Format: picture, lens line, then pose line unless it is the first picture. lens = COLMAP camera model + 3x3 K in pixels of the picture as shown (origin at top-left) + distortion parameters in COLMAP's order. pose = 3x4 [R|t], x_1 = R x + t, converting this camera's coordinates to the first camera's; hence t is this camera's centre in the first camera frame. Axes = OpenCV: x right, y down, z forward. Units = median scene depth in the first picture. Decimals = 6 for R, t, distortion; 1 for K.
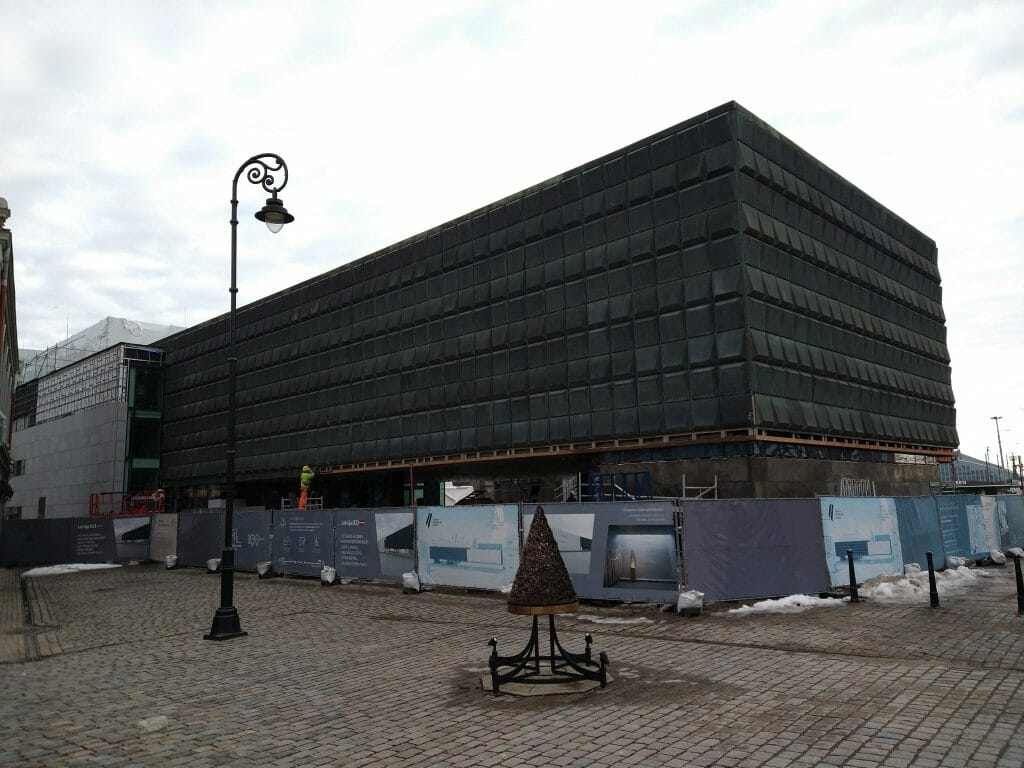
lens RADIAL K [[734.5, 0, 509.1], [0, 734.5, 385.3], [0, 0, 1]] dist [0.105908, -0.128048]
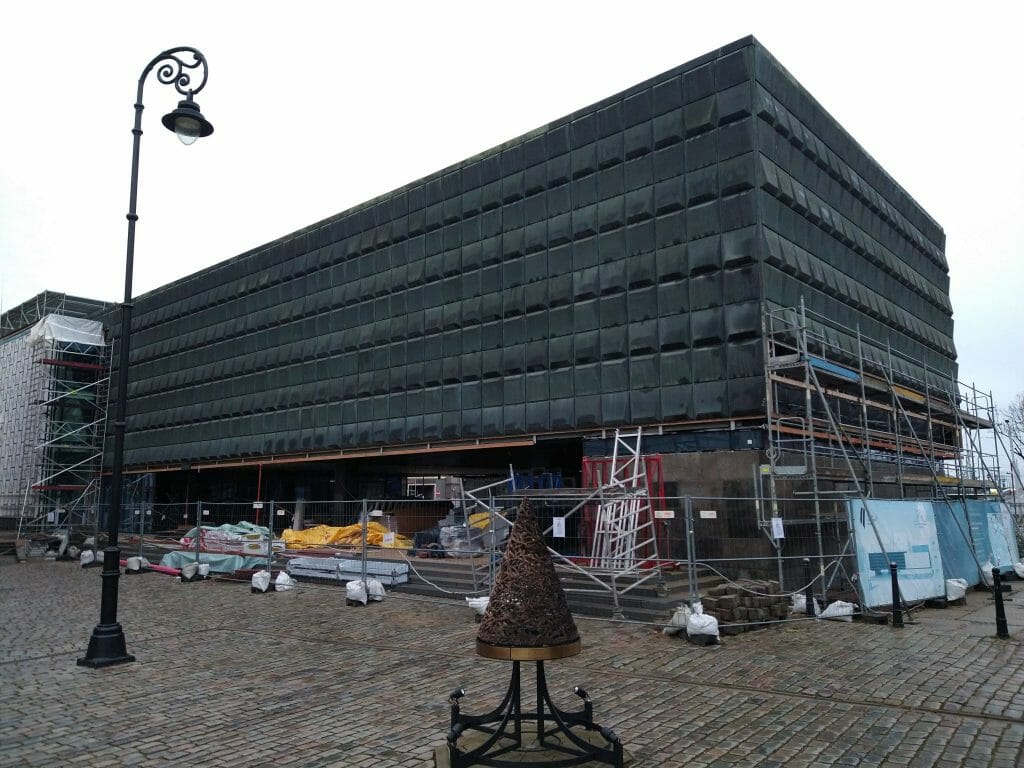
lens RADIAL K [[734.5, 0, 509.1], [0, 734.5, 385.3], [0, 0, 1]] dist [0.105908, -0.128048]
pose [[0.998640, 0.028203, 0.043851, -0.003981], [-0.028221, 0.999602, -0.000206, 0.025617], [-0.043839, -0.001031, 0.999038, 0.136821]]
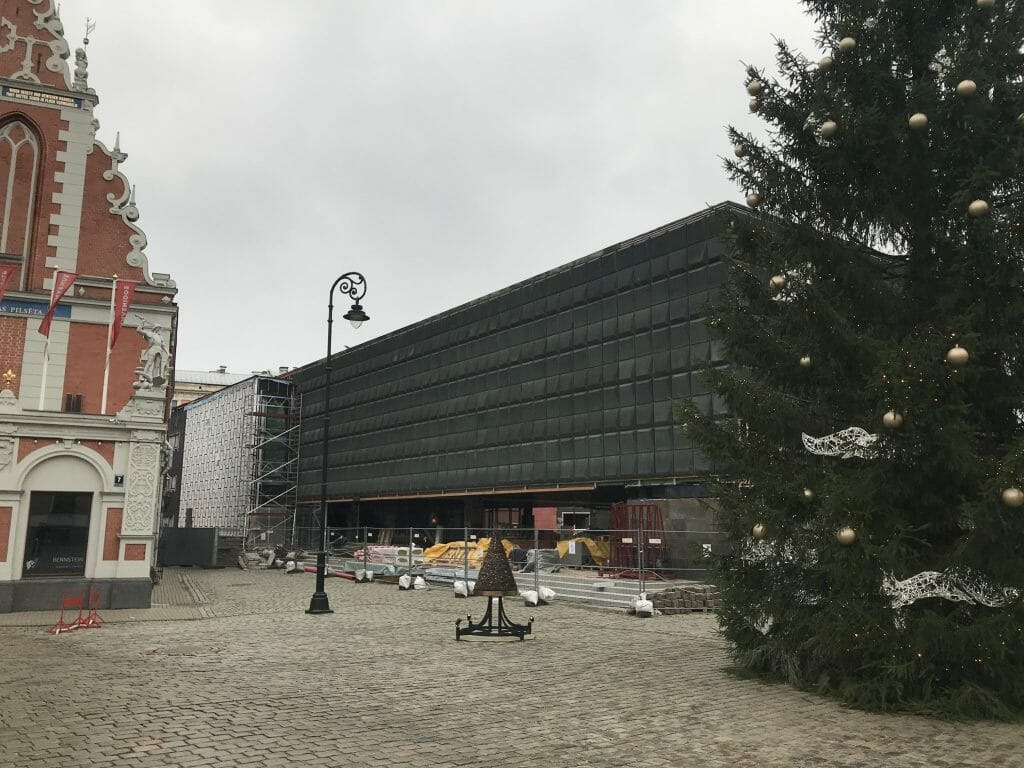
lens RADIAL K [[810.2, 0, 505.6], [0, 810.2, 378.9], [0, 0, 1]] dist [0.045497, -0.001808]
pose [[0.983612, 0.003811, -0.180257, 0.165635], [-0.008065, 0.999706, -0.022873, -0.053633], [0.180117, 0.023951, 0.983354, -0.316125]]
